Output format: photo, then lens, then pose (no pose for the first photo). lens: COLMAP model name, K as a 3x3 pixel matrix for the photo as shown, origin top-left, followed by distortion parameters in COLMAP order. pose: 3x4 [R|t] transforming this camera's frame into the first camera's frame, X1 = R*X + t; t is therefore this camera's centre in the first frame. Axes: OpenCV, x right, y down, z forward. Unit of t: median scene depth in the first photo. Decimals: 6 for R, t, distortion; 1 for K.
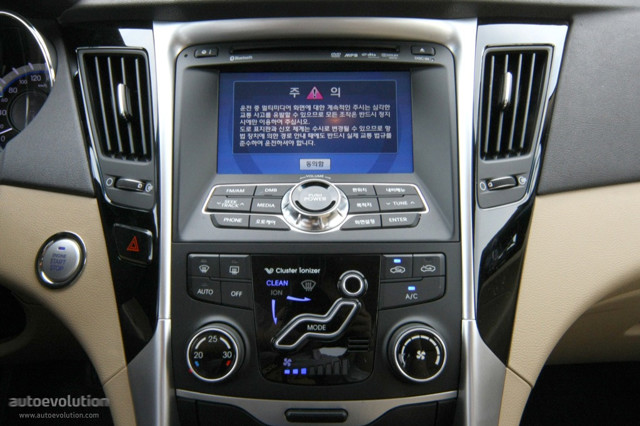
lens RADIAL K [[390.2, 0, 319.6], [0, 390.2, 213.8], [0, 0, 1]] dist [0.002088, 0.000040]
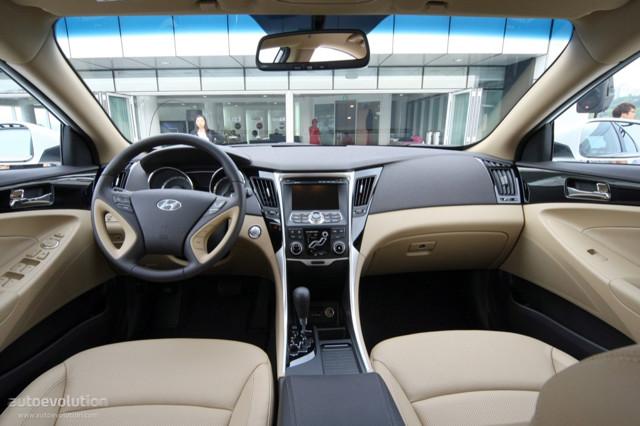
lens RADIAL K [[287.4, 0, 317.8], [0, 287.4, 210.9], [0, 0, 1]] dist [0.000174, 0.000000]
pose [[0.998084, -0.010390, 0.060992, -0.193117], [0.013409, 0.998693, -0.049311, 0.064430], [-0.060400, 0.050034, 0.996919, -2.263334]]
